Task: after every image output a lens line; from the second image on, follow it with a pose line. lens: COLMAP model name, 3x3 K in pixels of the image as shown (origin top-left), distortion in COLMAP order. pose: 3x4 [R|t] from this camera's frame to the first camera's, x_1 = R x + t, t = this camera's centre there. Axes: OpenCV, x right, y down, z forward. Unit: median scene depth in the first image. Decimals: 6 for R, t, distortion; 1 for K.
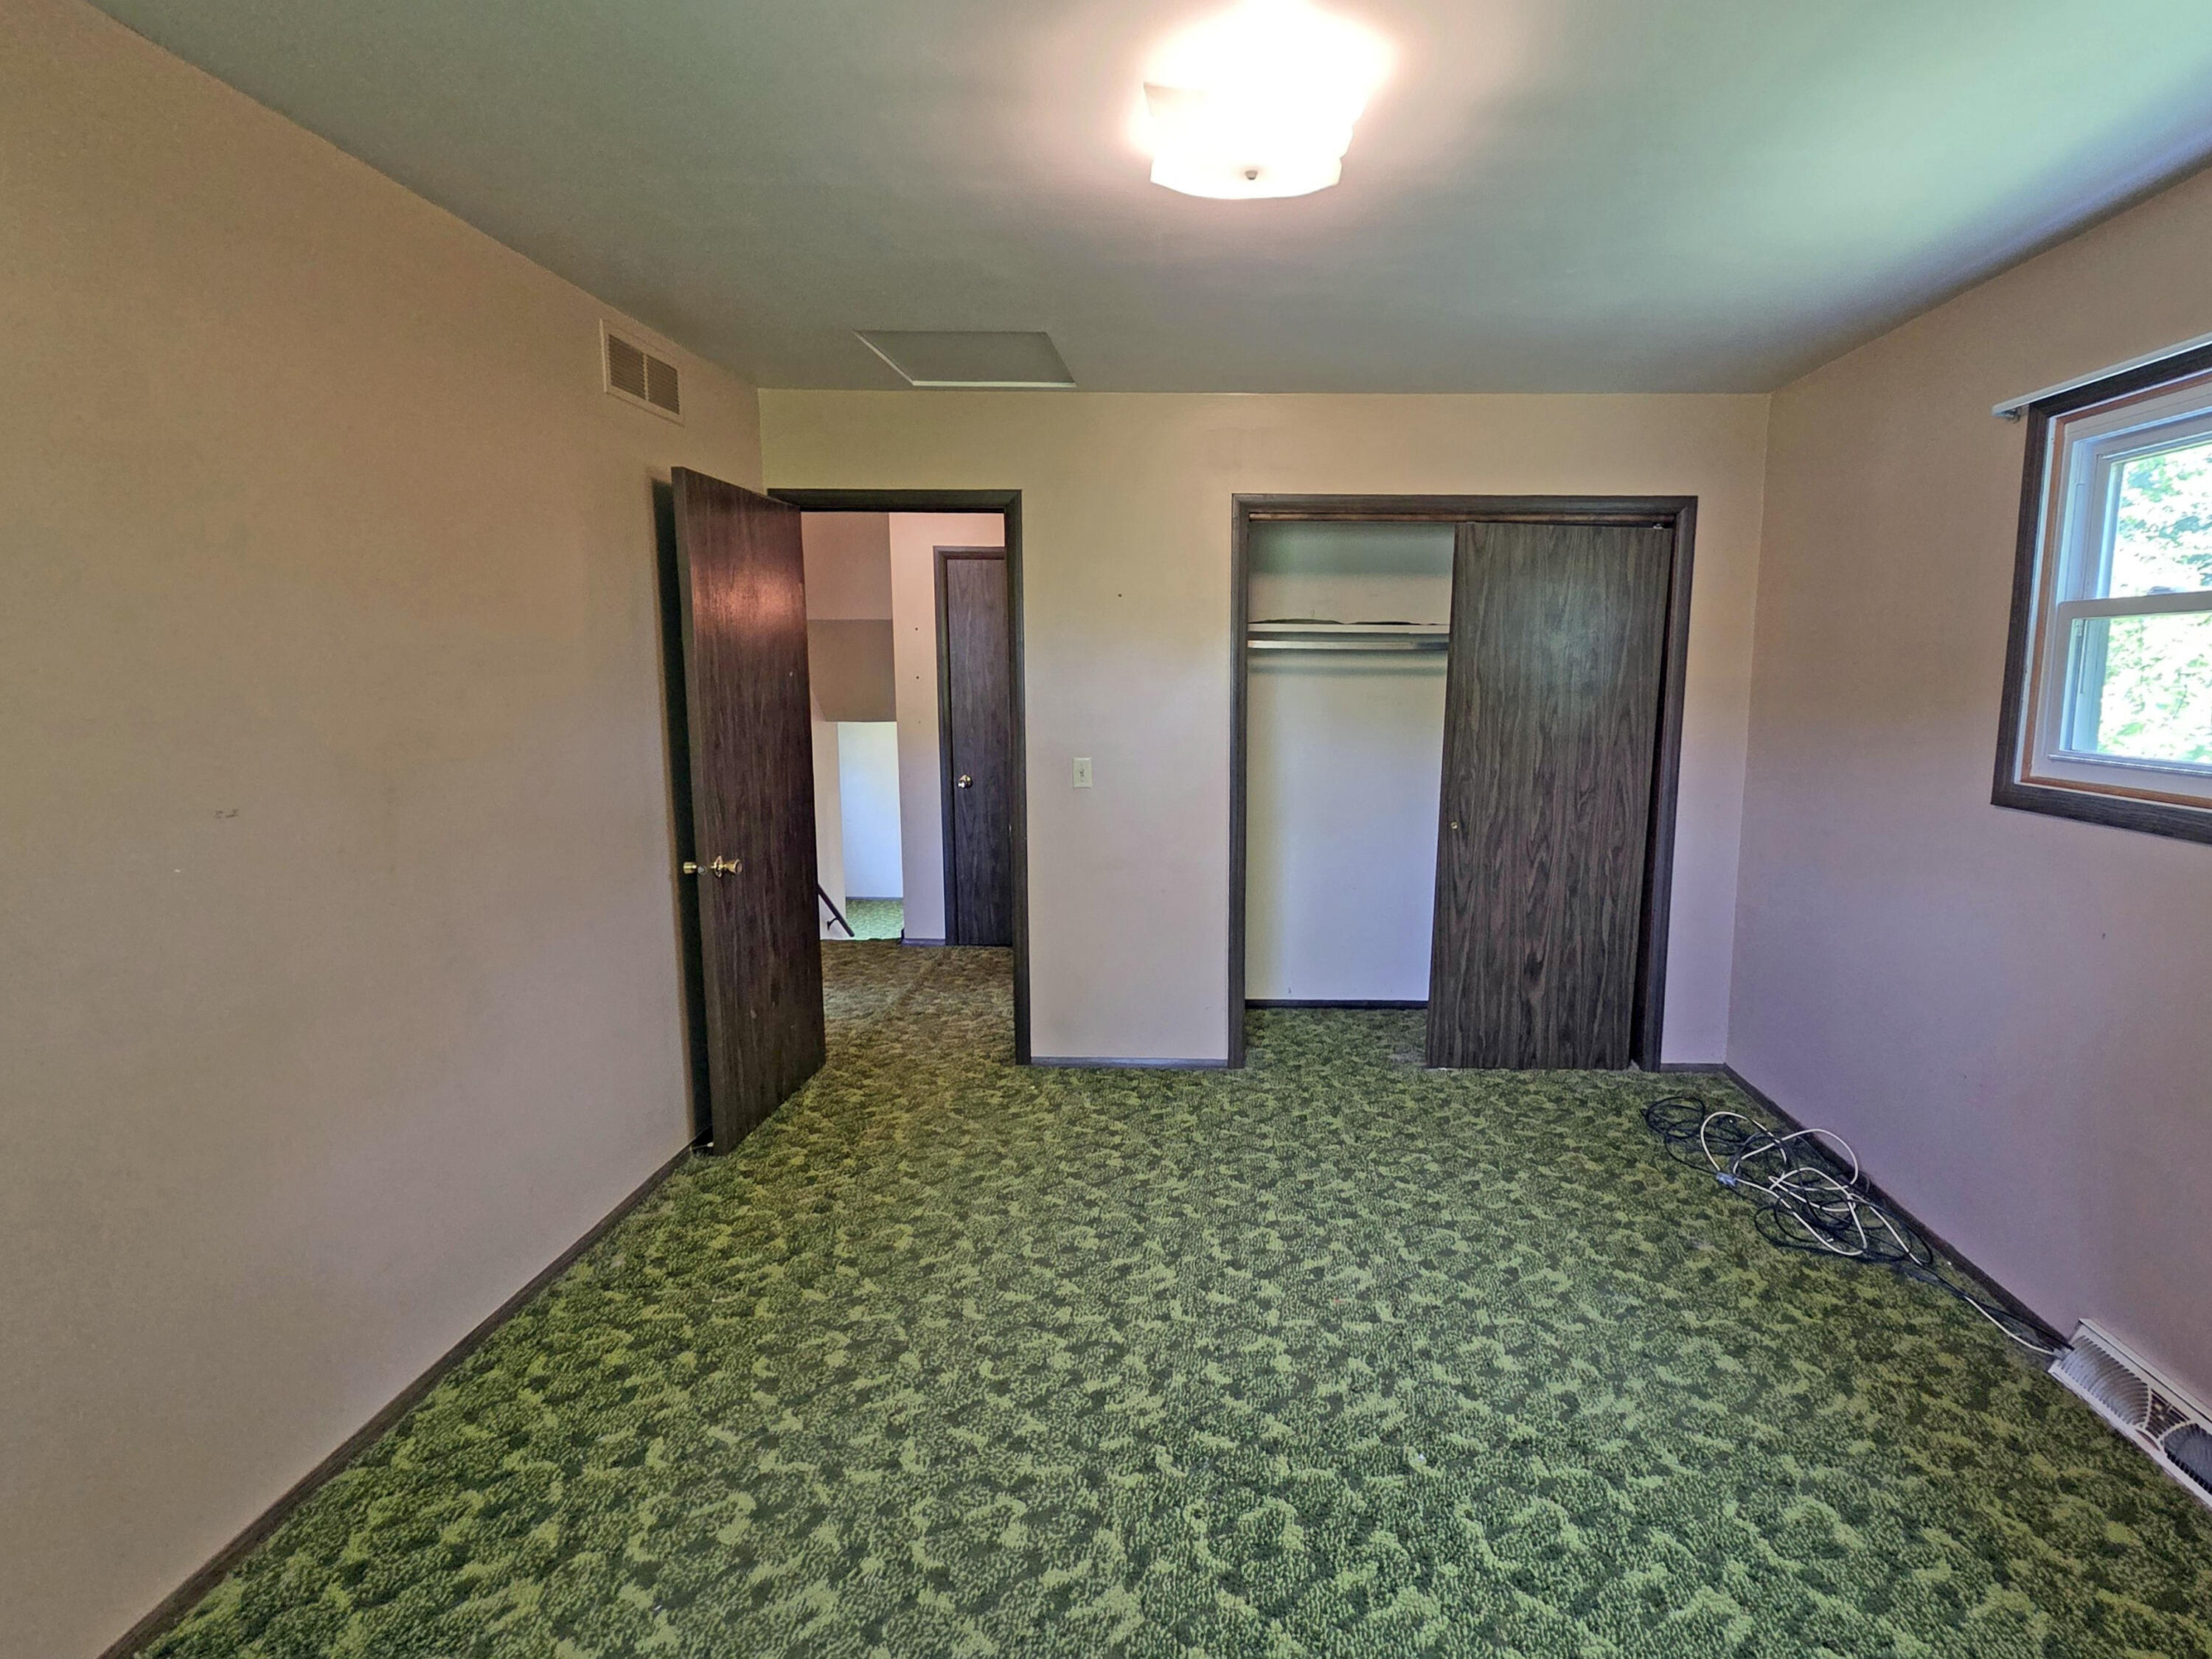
lens RADIAL K [[1041.1, 0, 1108.9], [0, 1041.1, 814.1], [0, 0, 1]] dist [0.002022, -0.001818]
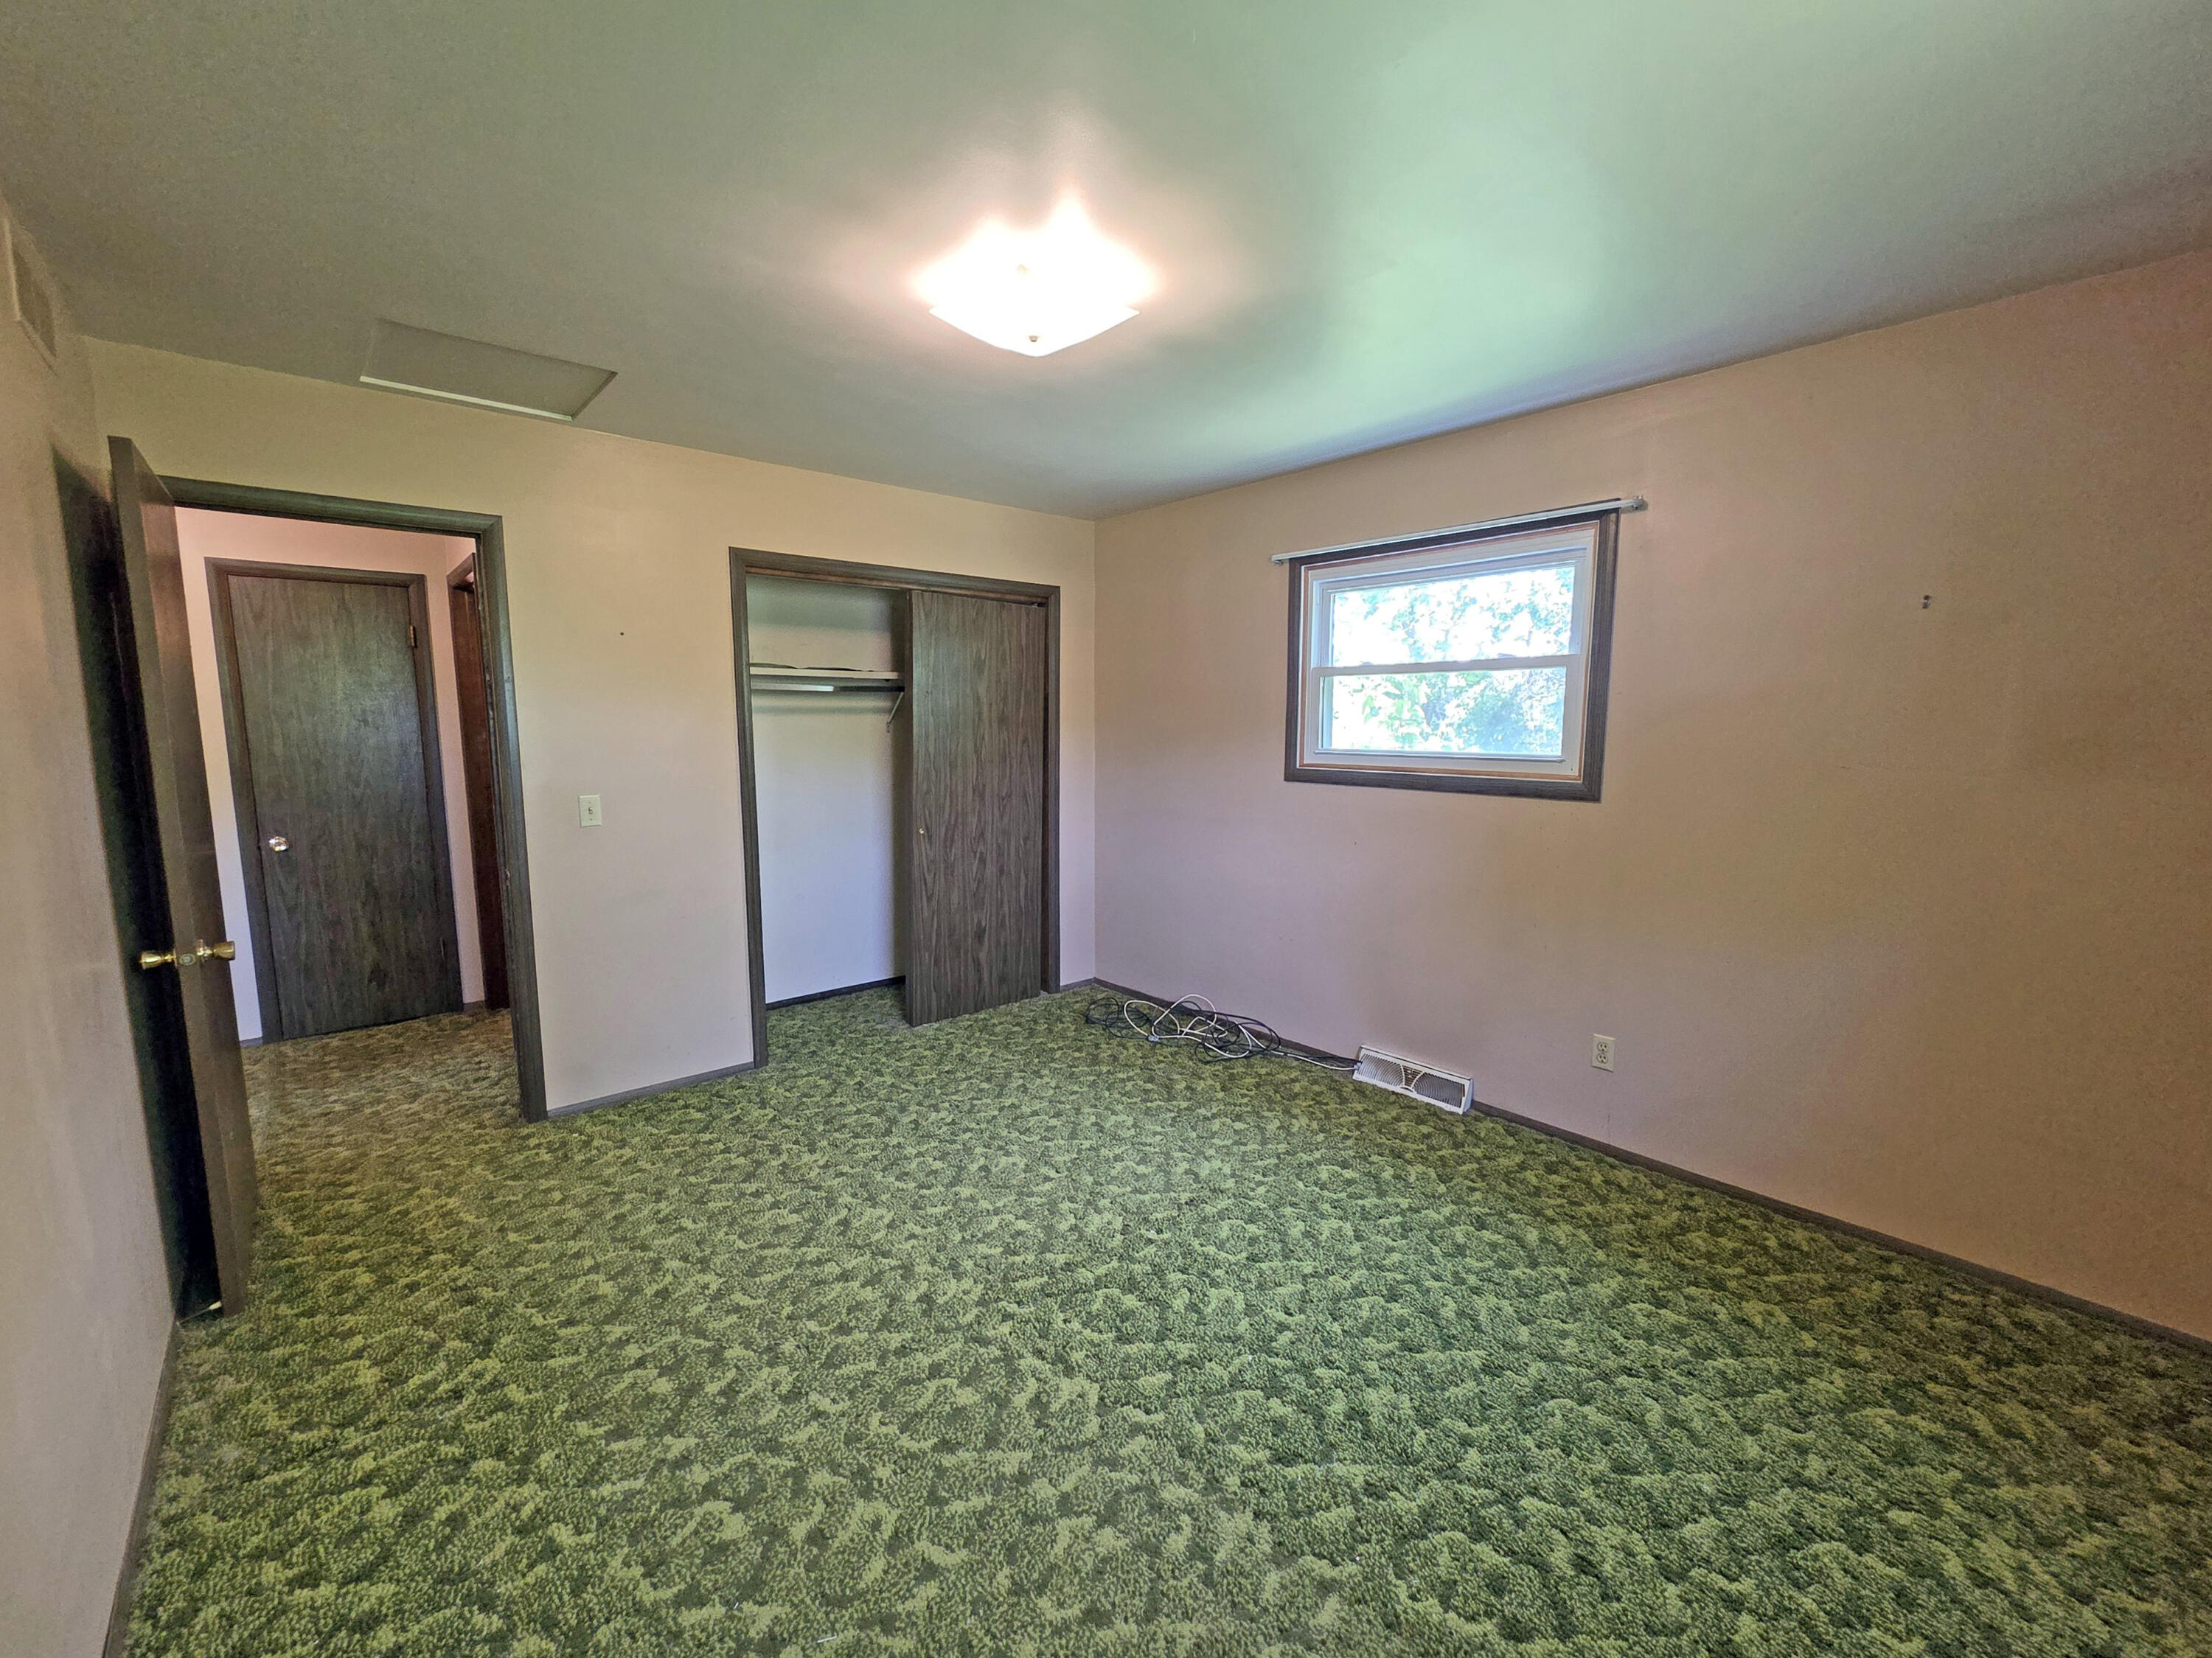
lens RADIAL K [[918.7, 0, 1106.0], [0, 918.7, 829.0], [0, 0, 1]] dist [0.009186, -0.005952]
pose [[0.747087, -0.085914, 0.659151, -0.376243], [0.094268, 0.995284, 0.022883, 0.007895], [-0.658008, 0.045041, 0.751663, 0.023623]]
